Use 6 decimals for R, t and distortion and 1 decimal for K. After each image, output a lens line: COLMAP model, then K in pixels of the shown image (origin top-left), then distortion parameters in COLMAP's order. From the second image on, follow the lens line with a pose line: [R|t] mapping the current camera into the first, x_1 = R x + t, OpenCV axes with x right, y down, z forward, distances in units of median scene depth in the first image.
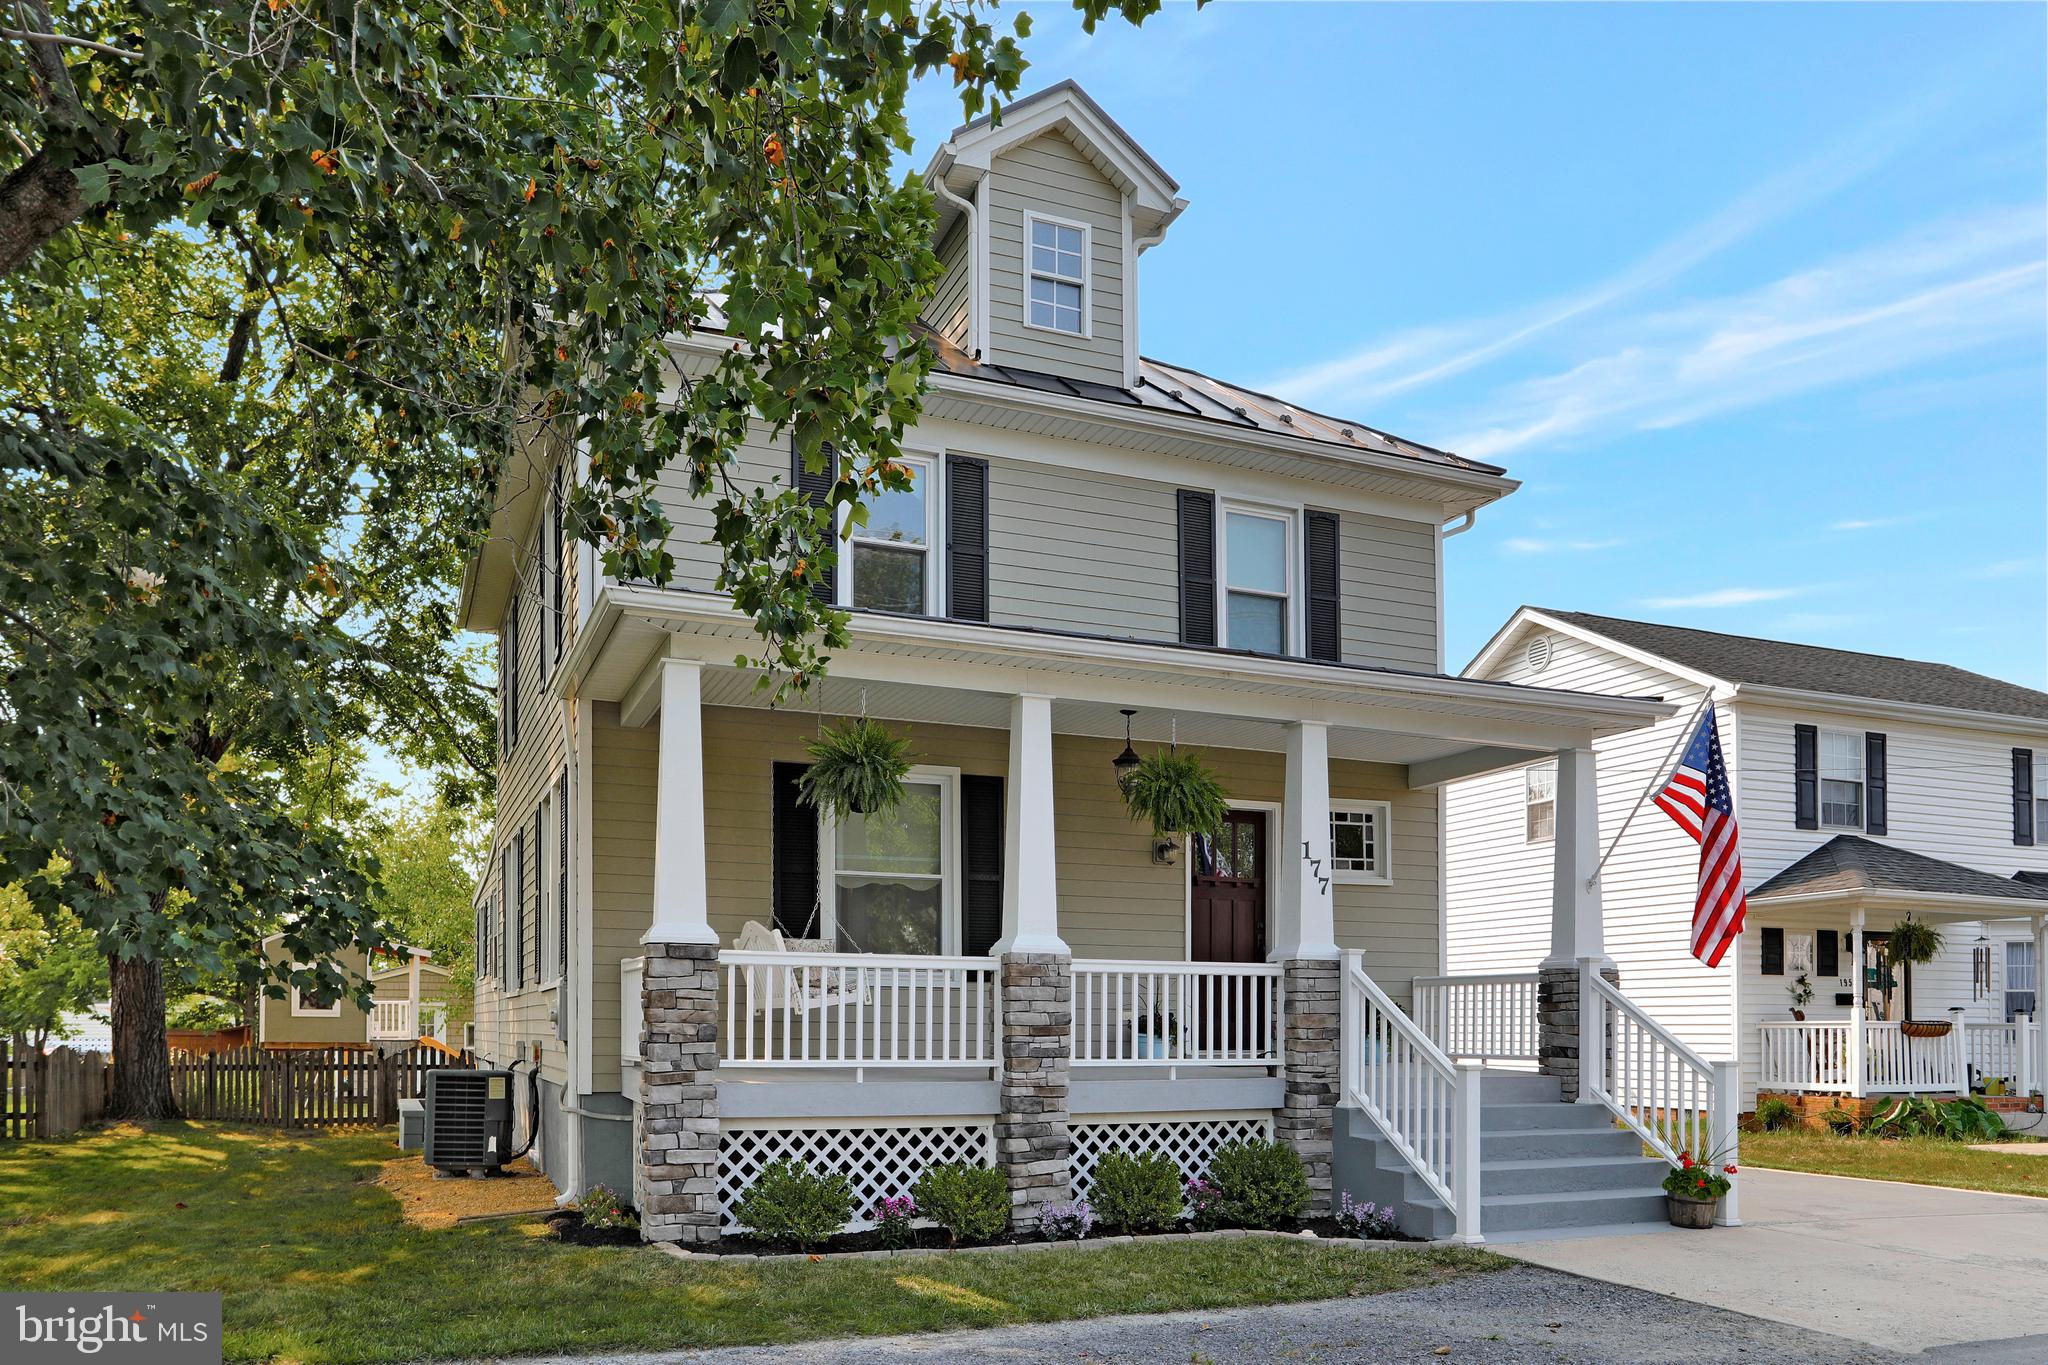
lens RADIAL K [[1519.1, 0, 1058.4], [0, 1519.1, 938.0], [0, 0, 1]] dist [-0.009849, 0.015219]
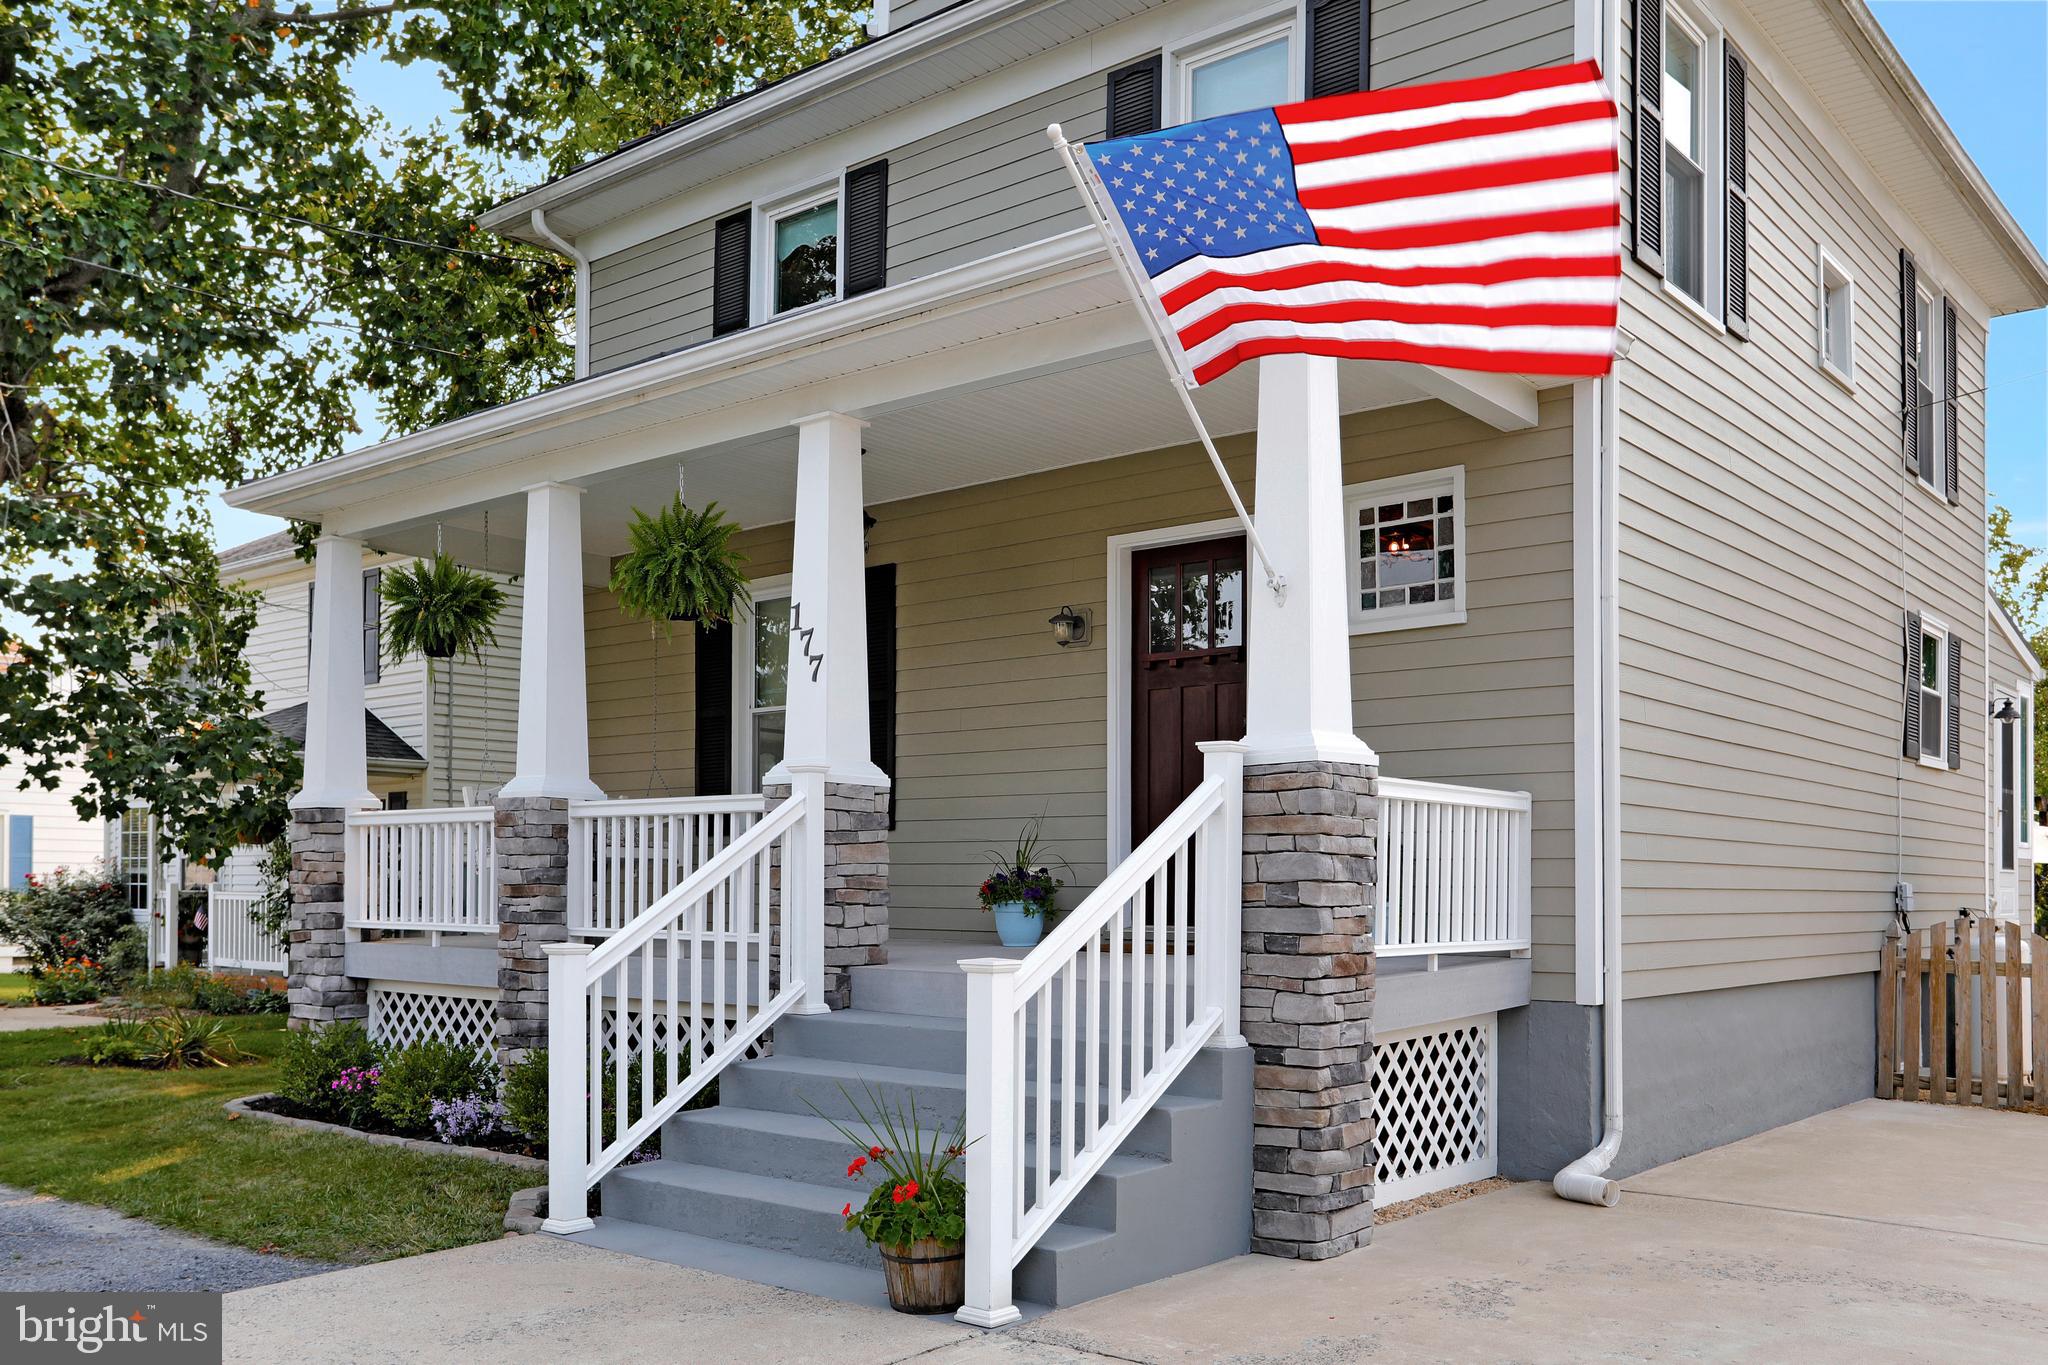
lens RADIAL K [[1733.9, 0, 1071.0], [0, 1733.9, 815.8], [0, 0, 1]] dist [-0.008774, 0.032713]
pose [[0.462270, -0.040022, -0.885835, 0.770604], [0.049253, 0.998598, -0.019415, 0.042525], [0.885370, -0.034655, 0.463593, 0.664370]]
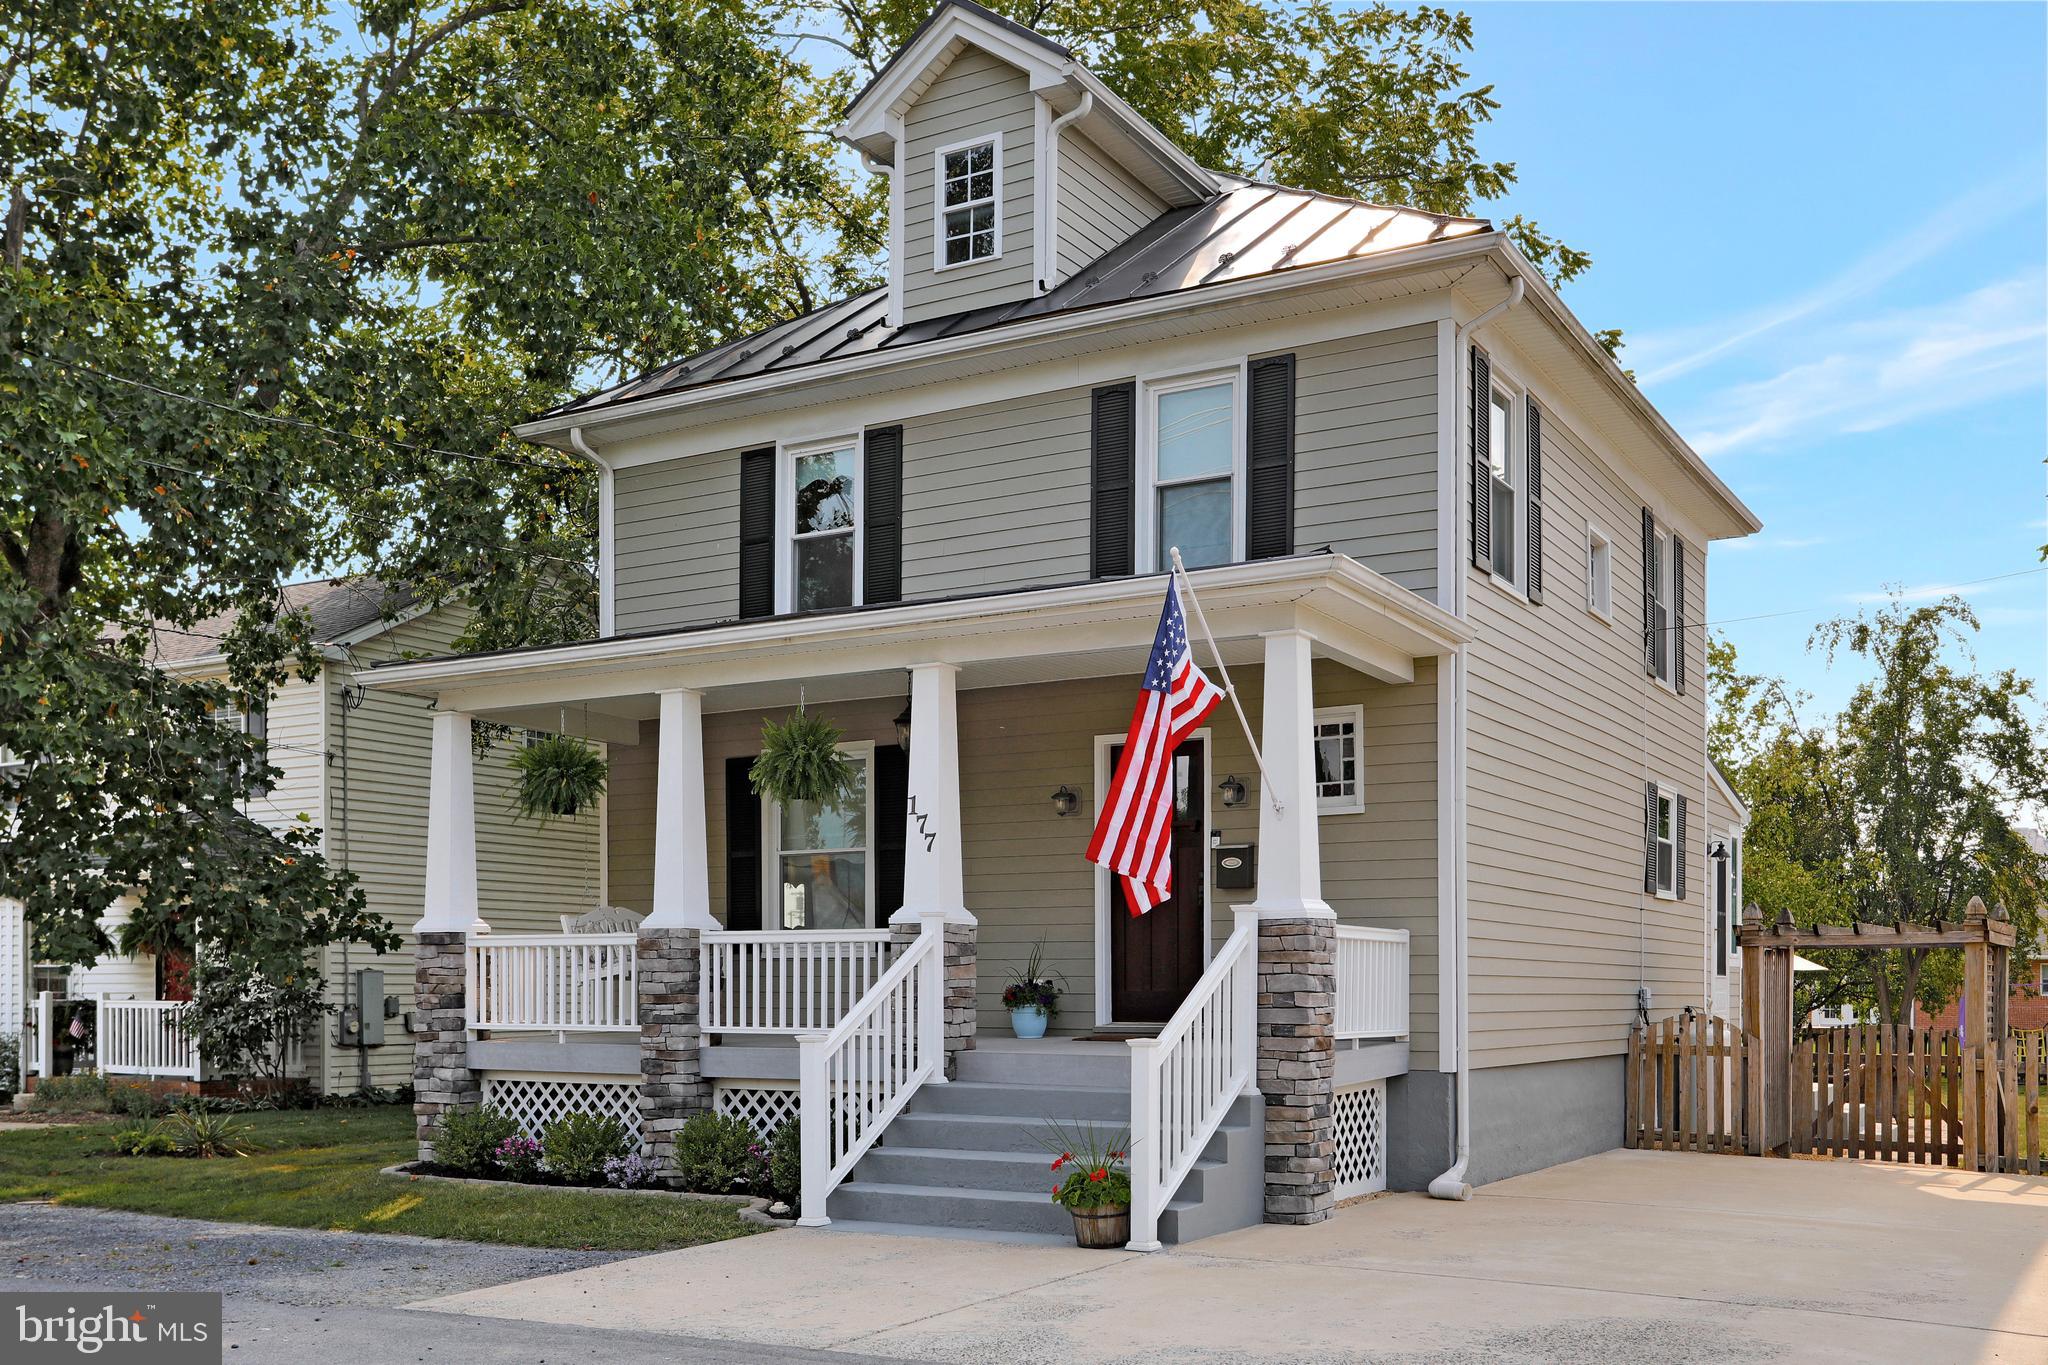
lens RADIAL K [[1924.5, 0, 1104.5], [0, 1924.5, 907.9], [0, 0, 1]] dist [0.015734, 0.000000]
pose [[0.609568, -0.038874, -0.791780, 1.022189], [0.048315, 0.998762, -0.011840, 0.021683], [0.791260, -0.031037, 0.610691, 0.328053]]
